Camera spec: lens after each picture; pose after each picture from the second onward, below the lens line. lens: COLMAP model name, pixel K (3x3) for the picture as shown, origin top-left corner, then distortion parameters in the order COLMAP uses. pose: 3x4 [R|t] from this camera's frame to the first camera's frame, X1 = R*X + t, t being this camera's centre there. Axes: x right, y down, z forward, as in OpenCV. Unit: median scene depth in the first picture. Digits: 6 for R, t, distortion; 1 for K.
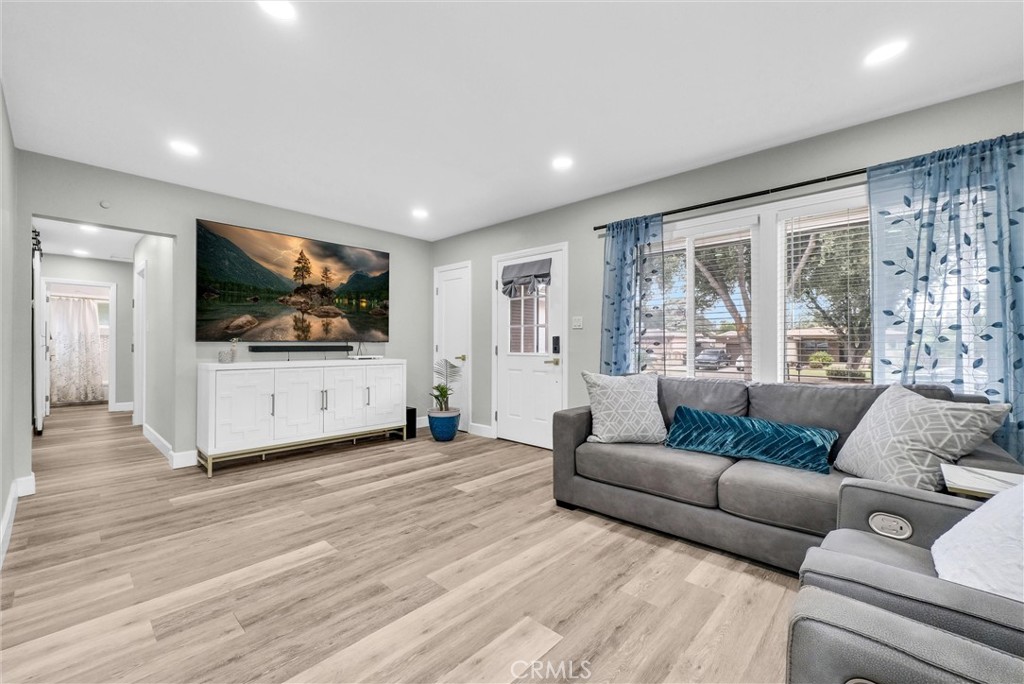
lens RADIAL K [[418.1, 0, 512.0], [0, 418.1, 342.0], [0, 0, 1]] dist [0.002301, 0.000251]
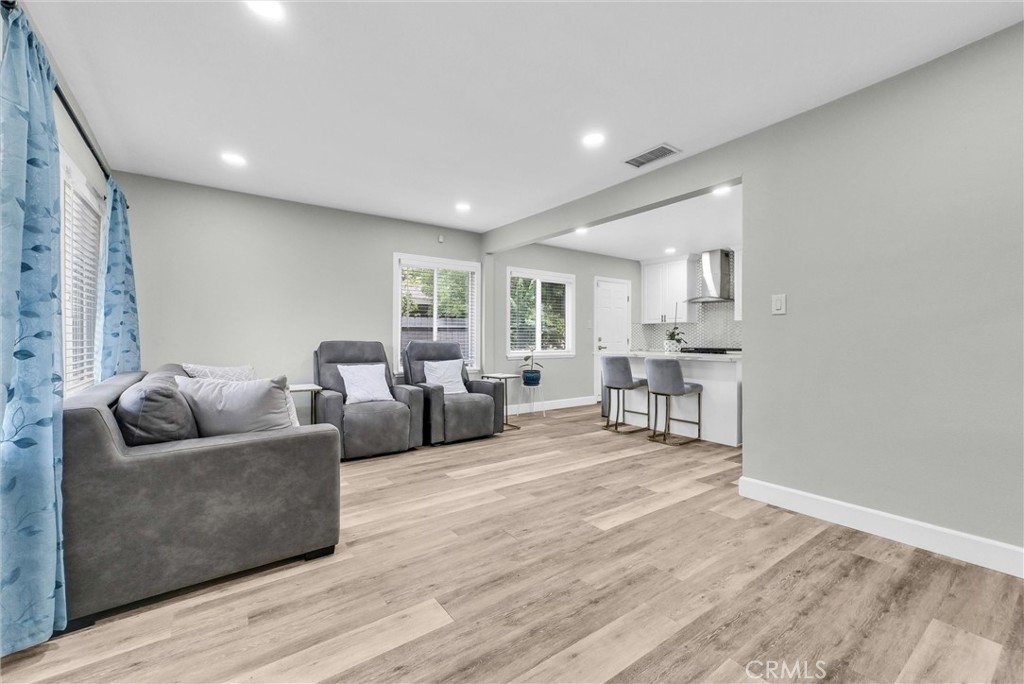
lens RADIAL K [[419.5, 0, 512.0], [0, 419.5, 342.0], [0, 0, 1]] dist [-0.000748, -0.000024]
pose [[-0.981044, -0.005549, 0.193707, -0.386047], [-0.004593, 0.999975, 0.005382, 0.010443], [-0.193732, 0.004390, -0.981045, 1.859002]]
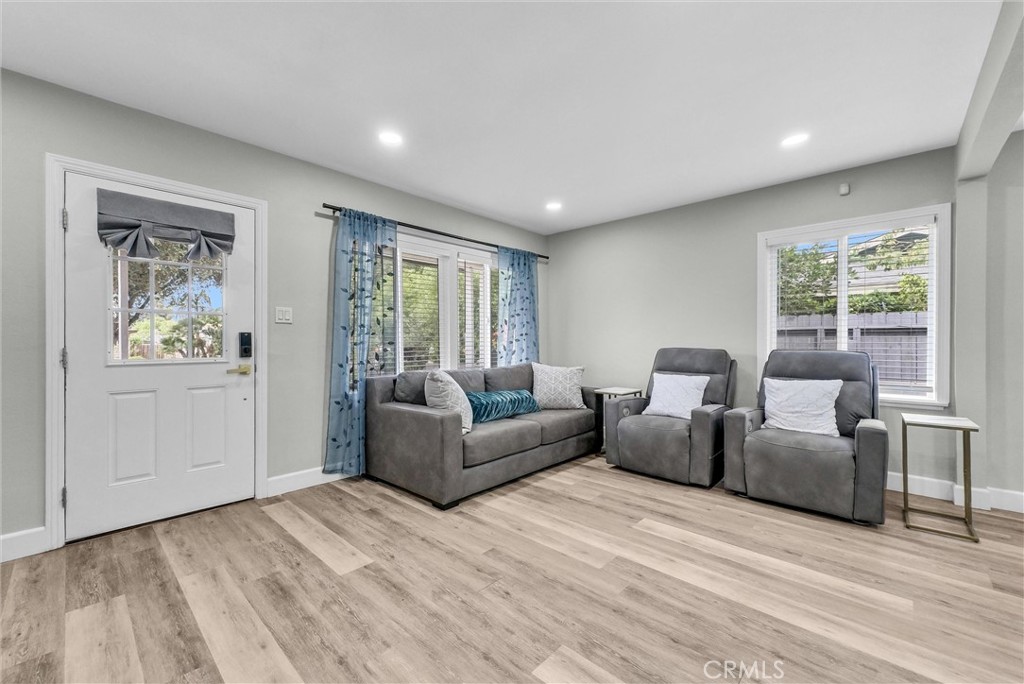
lens RADIAL K [[418.1, 0, 512.0], [0, 418.1, 342.0], [0, 0, 1]] dist [0.002301, 0.000251]
pose [[0.004258, -0.001764, 0.999989, -0.956950], [-0.005448, 0.999984, 0.001788, -0.002638], [-0.999976, -0.005456, 0.004248, 0.936104]]
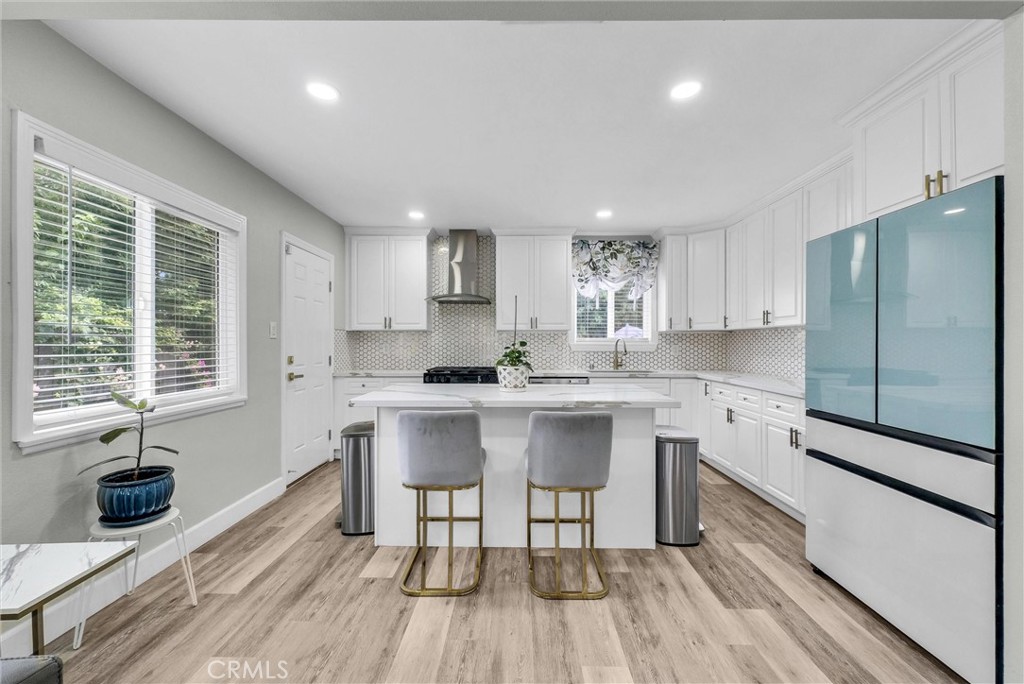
lens RADIAL K [[418.1, 0, 512.0], [0, 418.1, 342.0], [0, 0, 1]] dist [0.002301, 0.000251]
pose [[-0.742873, -0.004332, -0.669419, -0.040940], [0.000652, 0.999974, -0.007195, -0.042587], [0.669432, -0.005781, -0.742851, 0.561604]]
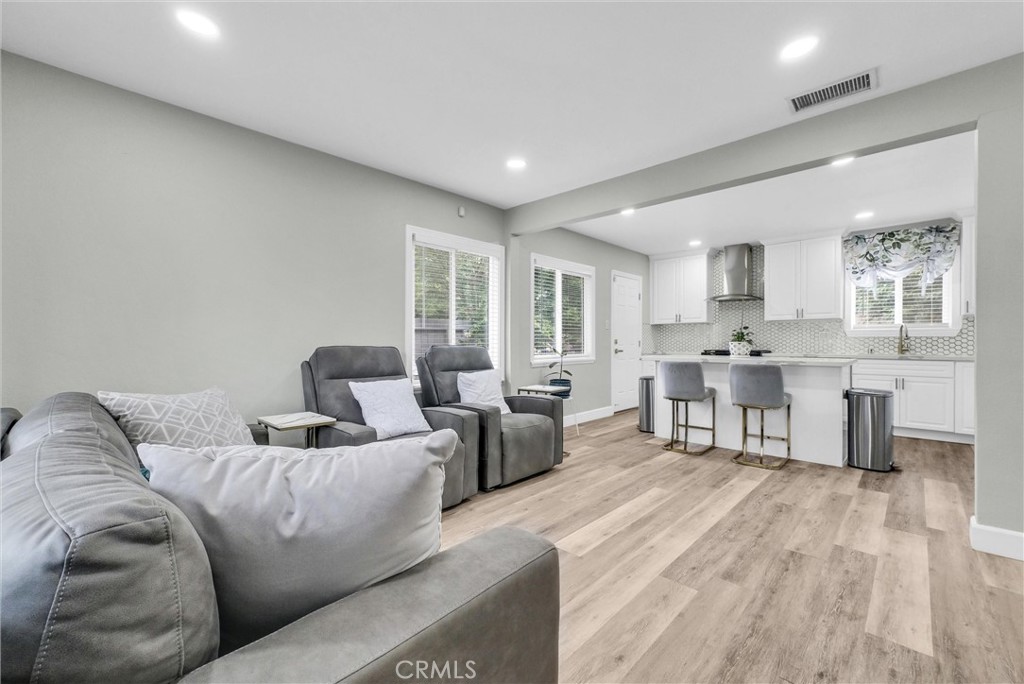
lens RADIAL K [[418.1, 0, 512.0], [0, 418.1, 342.0], [0, 0, 1]] dist [0.002301, 0.000251]
pose [[-0.999867, 0.002641, 0.016093, 0.142069], [0.002599, 0.999993, -0.002580, 0.012254], [-0.016100, -0.002538, -0.999867, 1.480144]]
